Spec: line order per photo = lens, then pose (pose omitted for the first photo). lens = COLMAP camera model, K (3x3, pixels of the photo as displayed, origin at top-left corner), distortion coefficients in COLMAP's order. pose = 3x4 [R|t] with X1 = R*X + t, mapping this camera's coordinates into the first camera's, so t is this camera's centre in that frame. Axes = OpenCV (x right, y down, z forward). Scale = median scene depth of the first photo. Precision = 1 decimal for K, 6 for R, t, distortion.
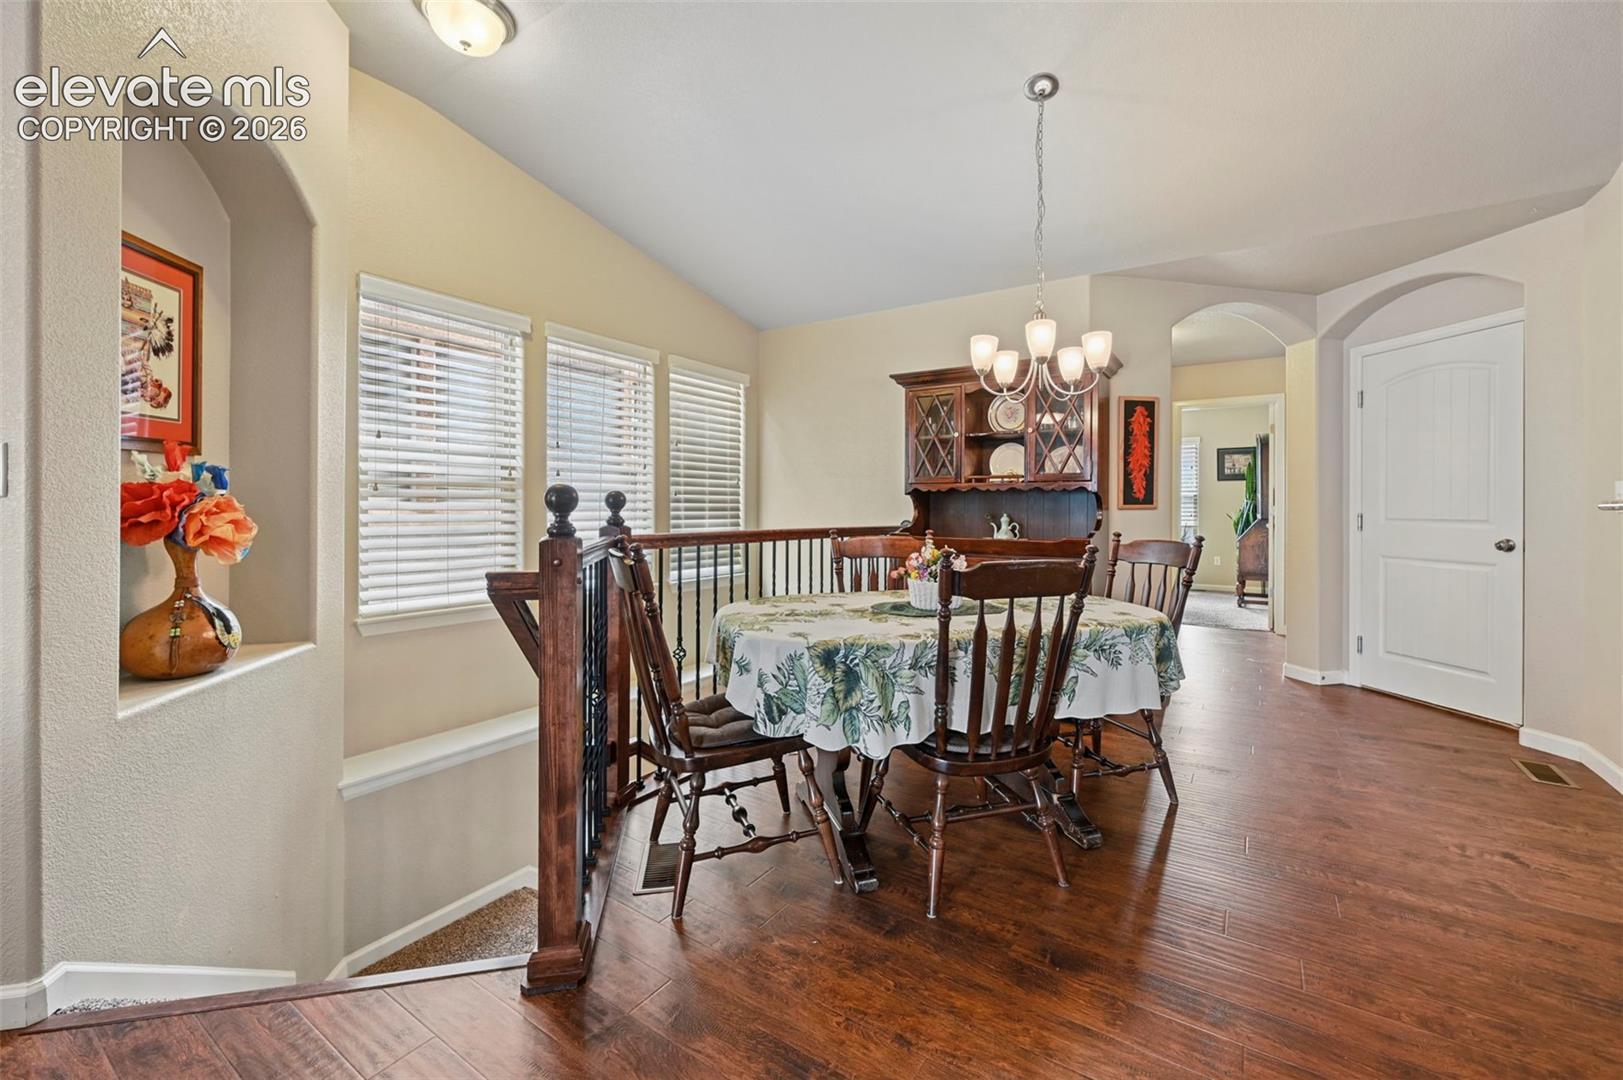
lens RADIAL K [[652.2, 0, 847.4], [0, 652.2, 507.6], [0, 0, 1]] dist [-0.003013, -0.000140]
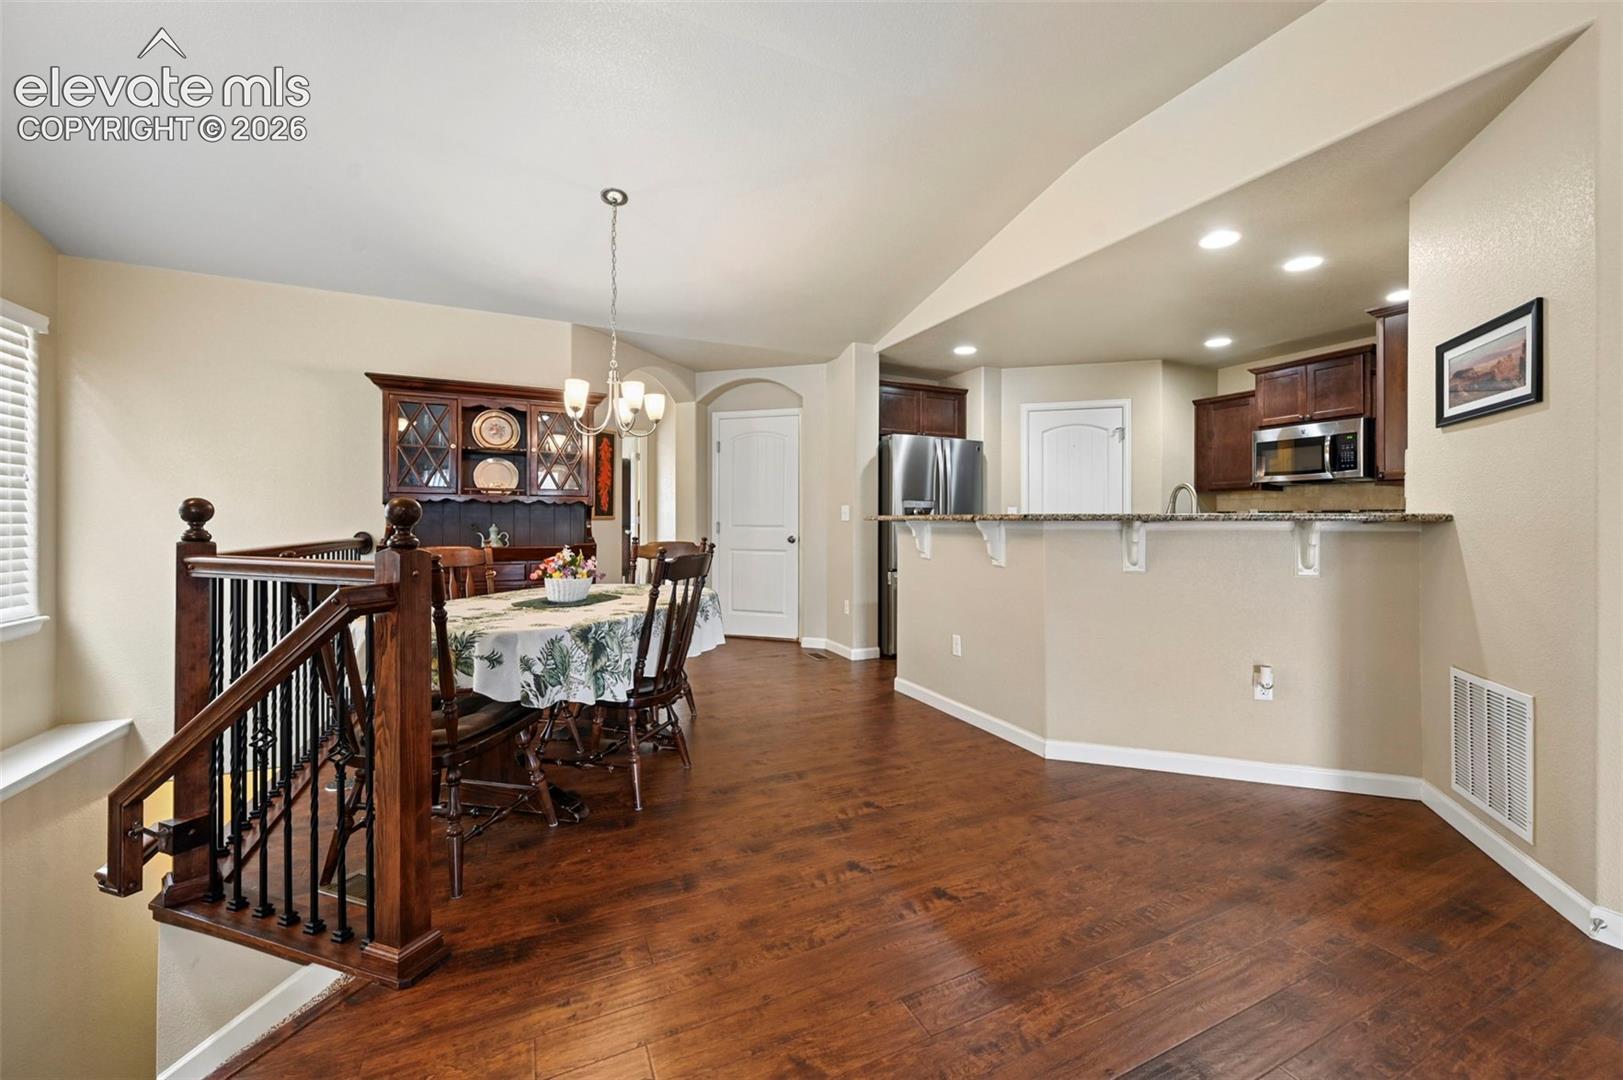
lens RADIAL K [[651.1, 0, 842.0], [0, 651.1, 523.4], [0, 0, 1]] dist [-0.000107, -0.000090]
pose [[0.525030, -0.006660, 0.851057, -0.440884], [-0.002514, 0.999953, 0.009376, -0.003090], [-0.851080, -0.007062, 0.524989, -0.058274]]
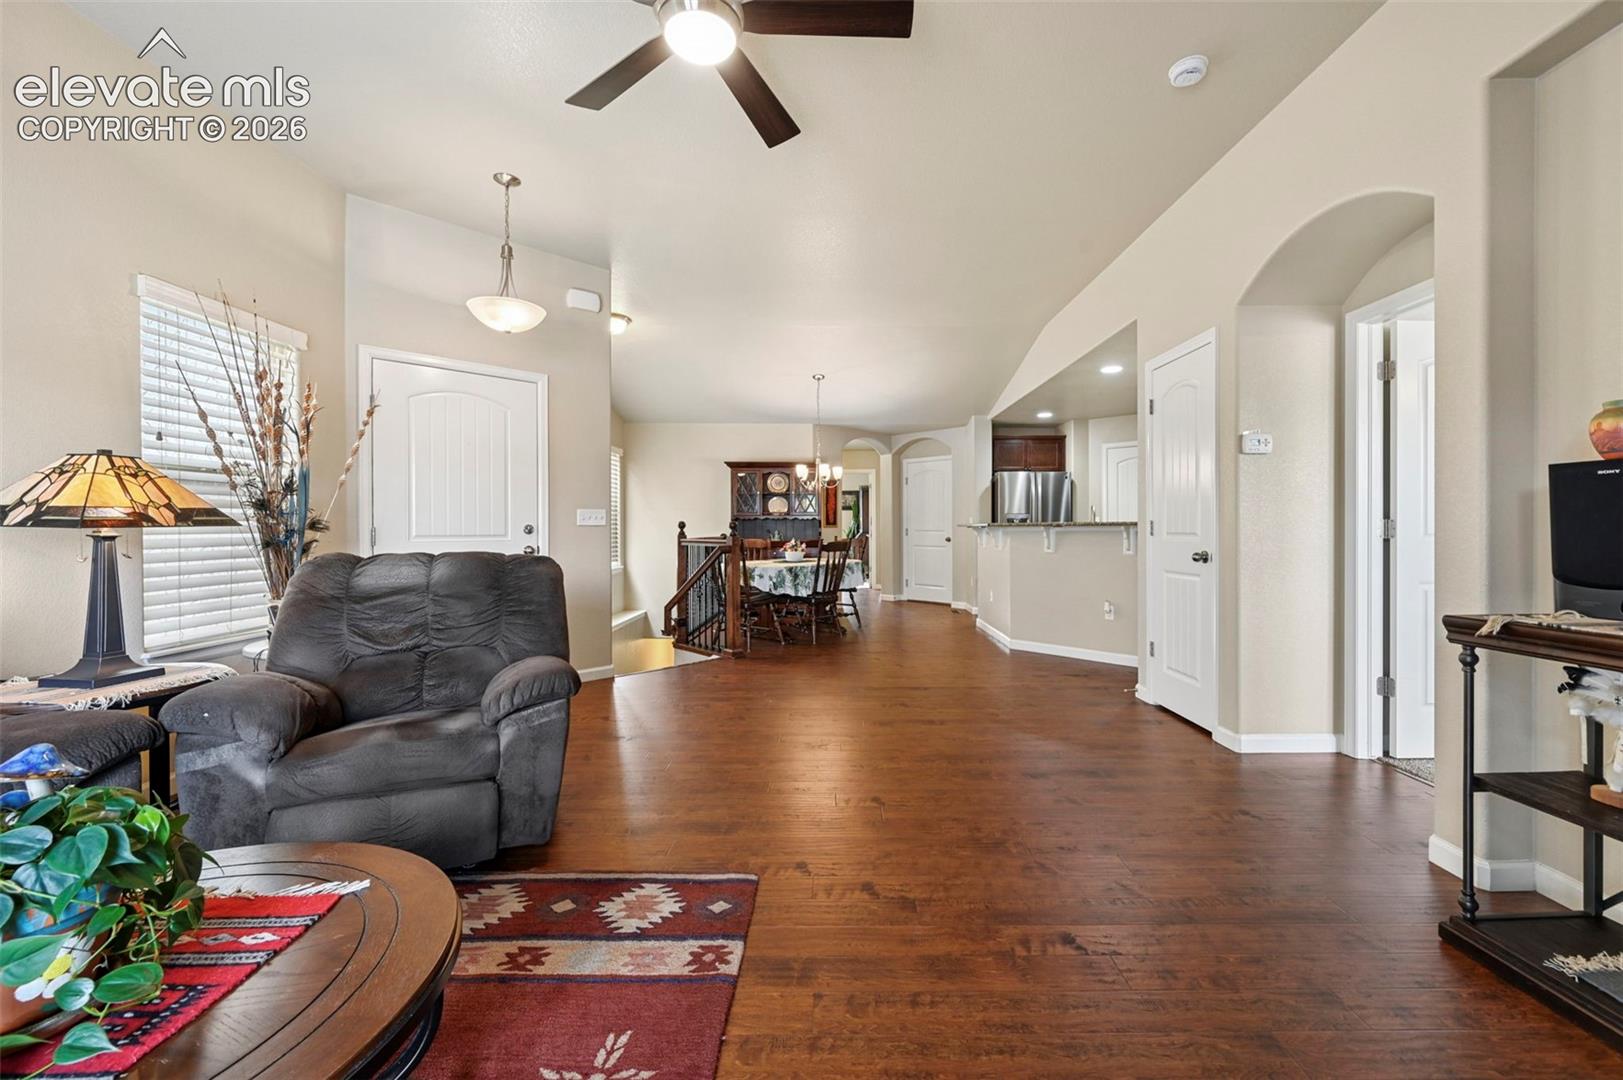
lens RADIAL K [[619.1, 0, 829.3], [0, 619.1, 542.0], [0, 0, 1]] dist [0.000250, 0.000058]
pose [[0.852296, -0.018909, 0.522719, -0.816082], [0.005879, 0.999630, 0.026576, -0.003804], [-0.523027, -0.019578, 0.852091, -1.001552]]
